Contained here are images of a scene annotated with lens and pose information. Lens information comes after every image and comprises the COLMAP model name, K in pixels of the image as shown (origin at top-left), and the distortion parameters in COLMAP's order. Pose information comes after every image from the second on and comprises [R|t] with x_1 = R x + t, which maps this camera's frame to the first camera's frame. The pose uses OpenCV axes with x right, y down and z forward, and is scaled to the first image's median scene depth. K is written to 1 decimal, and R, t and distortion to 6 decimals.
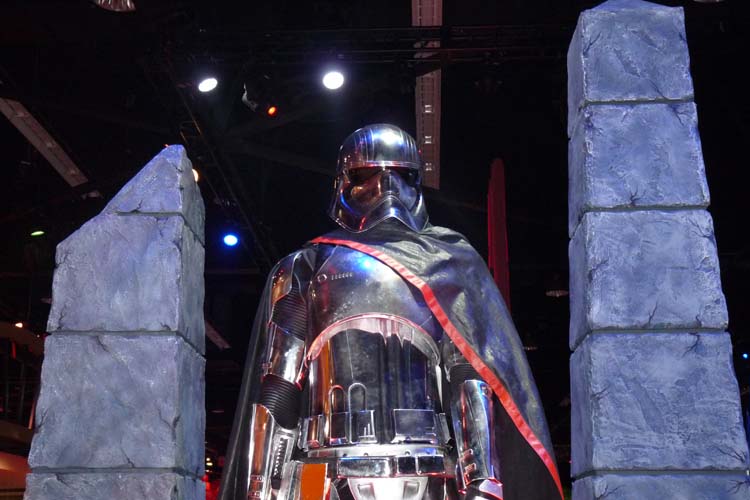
lens RADIAL K [[1083.7, 0, 359.0], [0, 1083.7, 245.3], [0, 0, 1]] dist [0.068538, 0.000000]
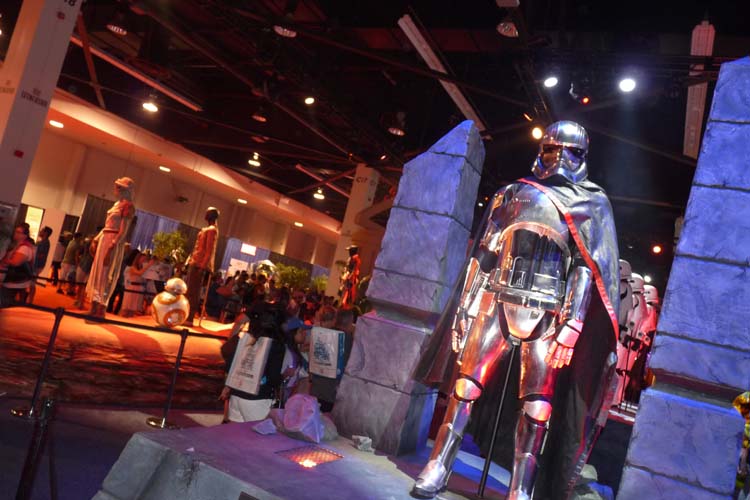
lens RADIAL K [[599.5, 0, 378.1], [0, 599.5, 251.0], [0, 0, 1]] dist [-0.001649, -0.028467]
pose [[0.895533, 0.188152, -0.403260, 0.172374], [-0.129926, 0.977282, 0.167447, -0.024716], [0.425604, -0.097560, 0.899635, -0.054423]]
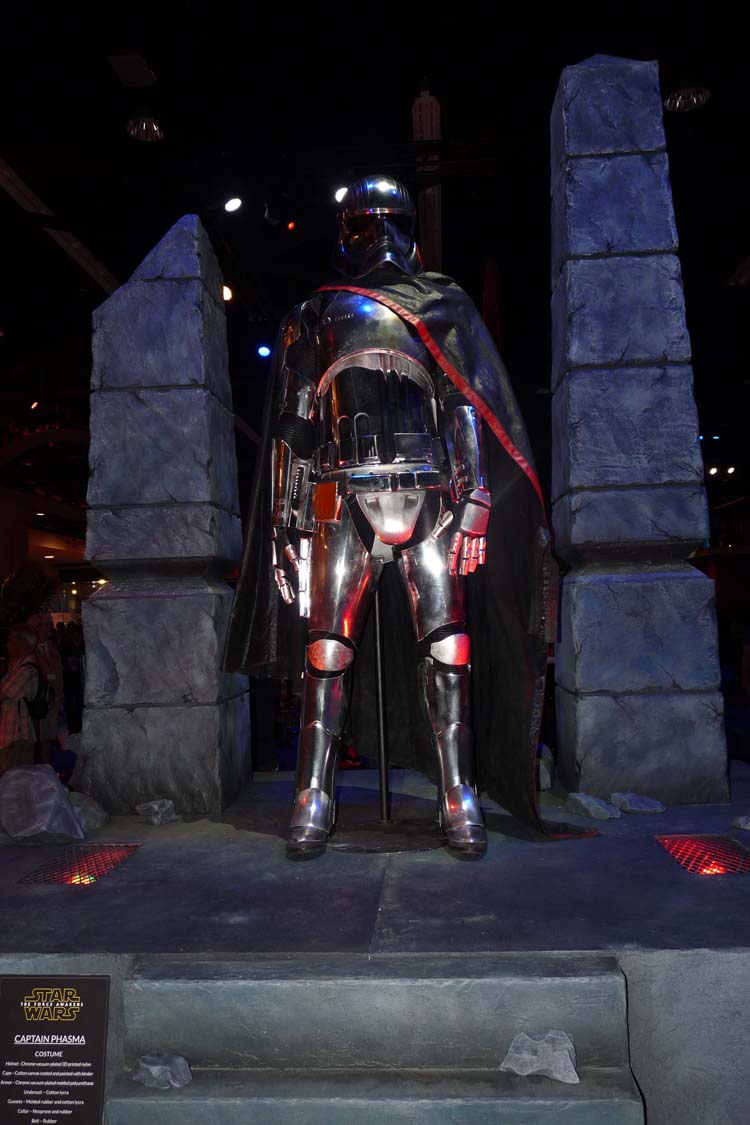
lens RADIAL K [[899.3, 0, 374.0], [0, 899.3, 569.6], [0, 0, 1]] dist [-0.001649, -0.028467]
pose [[0.999221, -0.037017, -0.013689, 0.015625], [0.039124, 0.974708, 0.220030, 0.069640], [0.005198, -0.220394, 0.975397, 0.045215]]
